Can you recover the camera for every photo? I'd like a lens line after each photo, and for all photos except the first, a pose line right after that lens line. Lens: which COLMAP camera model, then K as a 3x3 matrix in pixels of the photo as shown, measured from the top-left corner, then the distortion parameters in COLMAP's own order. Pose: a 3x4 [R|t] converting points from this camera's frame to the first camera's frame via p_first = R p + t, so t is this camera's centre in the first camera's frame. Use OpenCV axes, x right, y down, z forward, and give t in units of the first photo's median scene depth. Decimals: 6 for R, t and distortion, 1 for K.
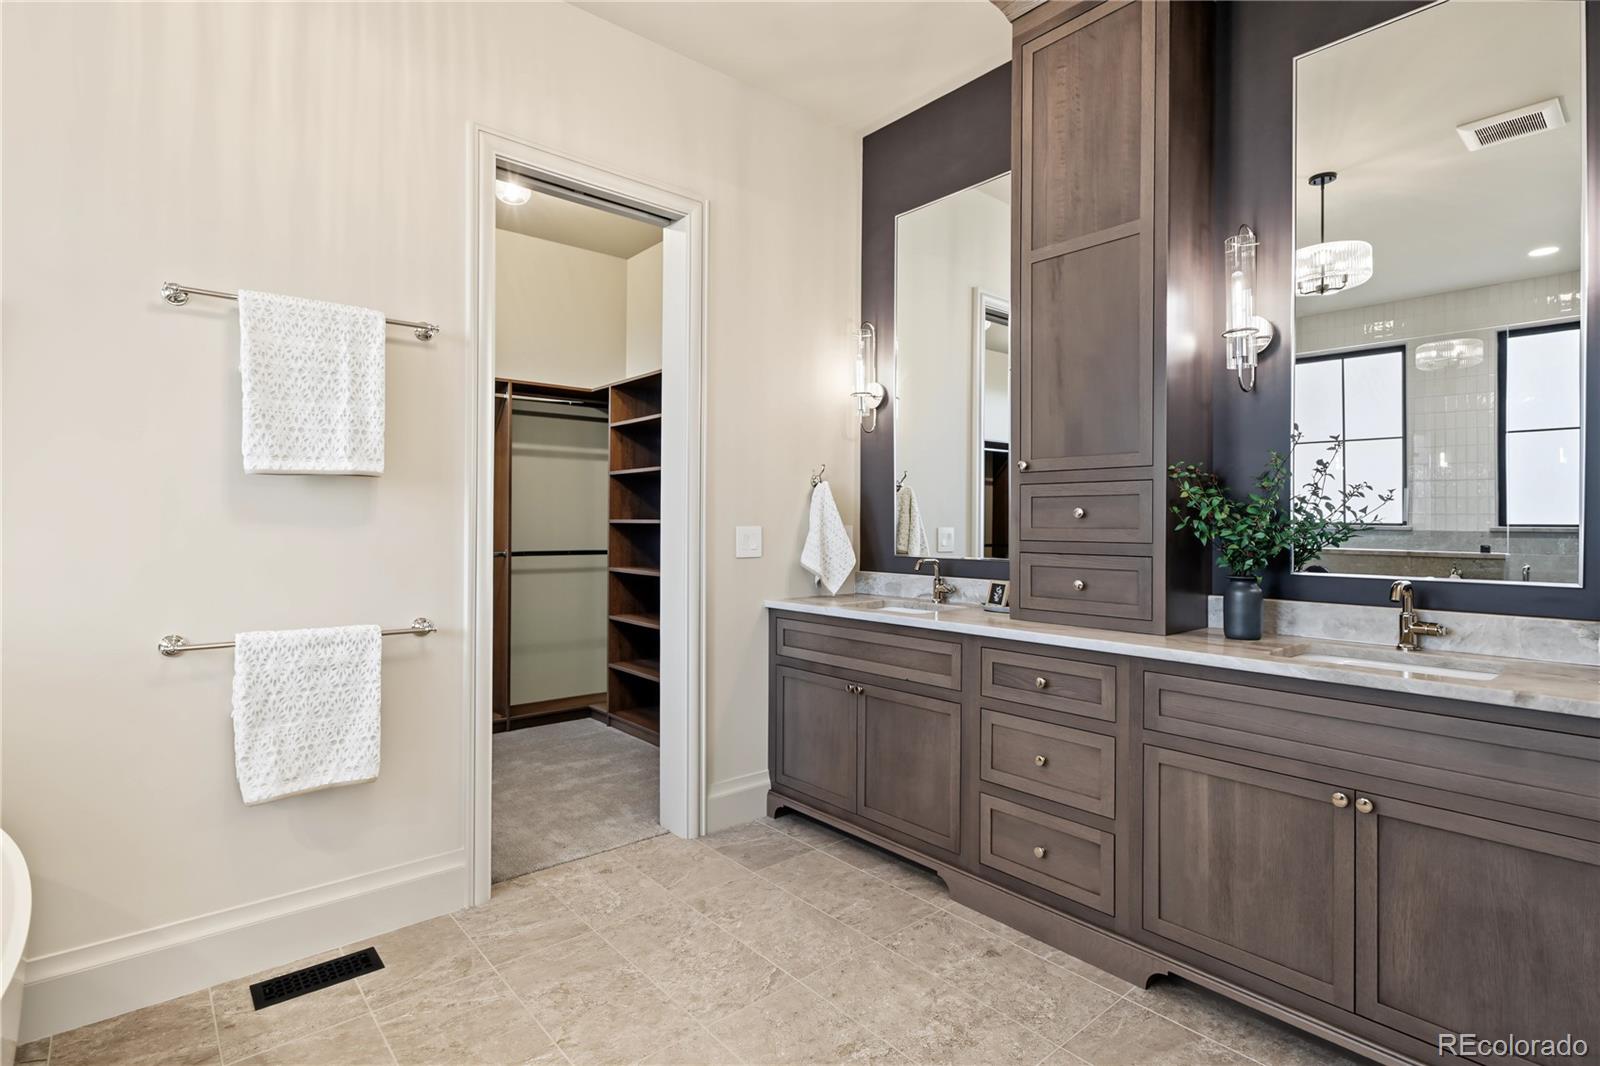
lens RADIAL K [[788.5, 0, 798.9], [0, 788.5, 525.7], [0, 0, 1]] dist [-0.000627, 0.003603]
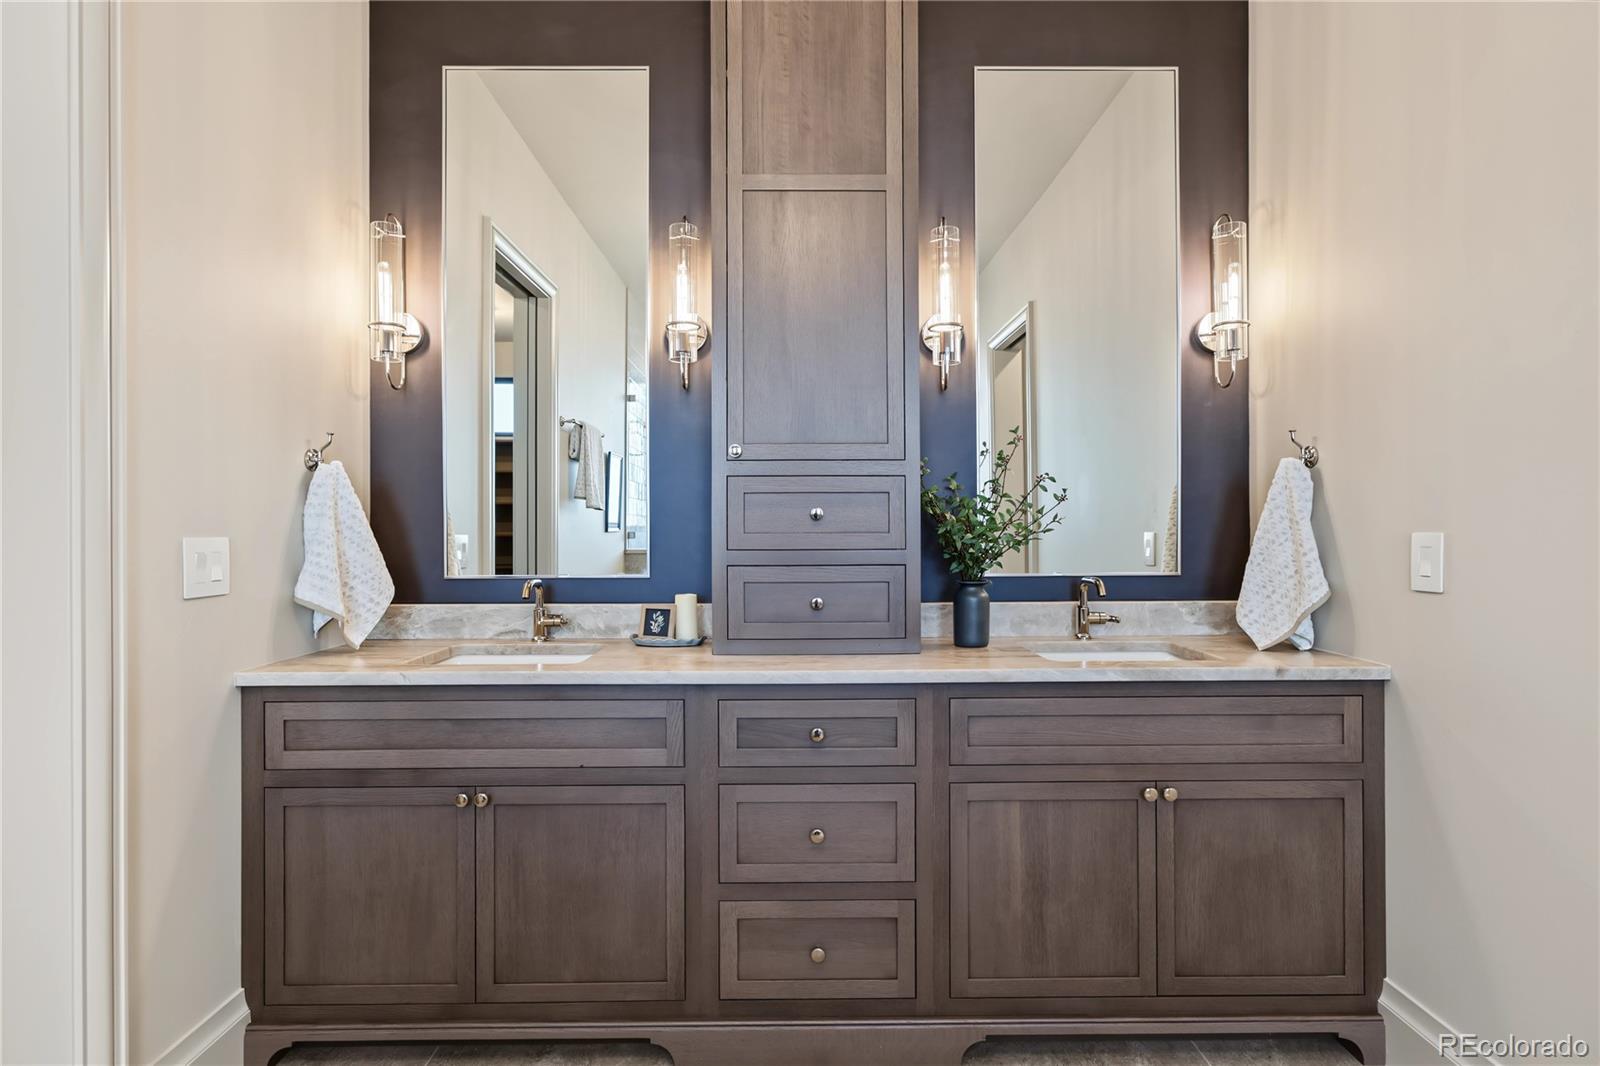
lens RADIAL K [[788.5, 0, 801.4], [0, 788.5, 530.6], [0, 0, 1]] dist [-0.000627, 0.003603]
pose [[0.646971, -0.007954, 0.762473, -0.294694], [0.009512, 0.999952, 0.002361, -0.001203], [-0.762455, 0.005725, 0.647016, 0.522190]]
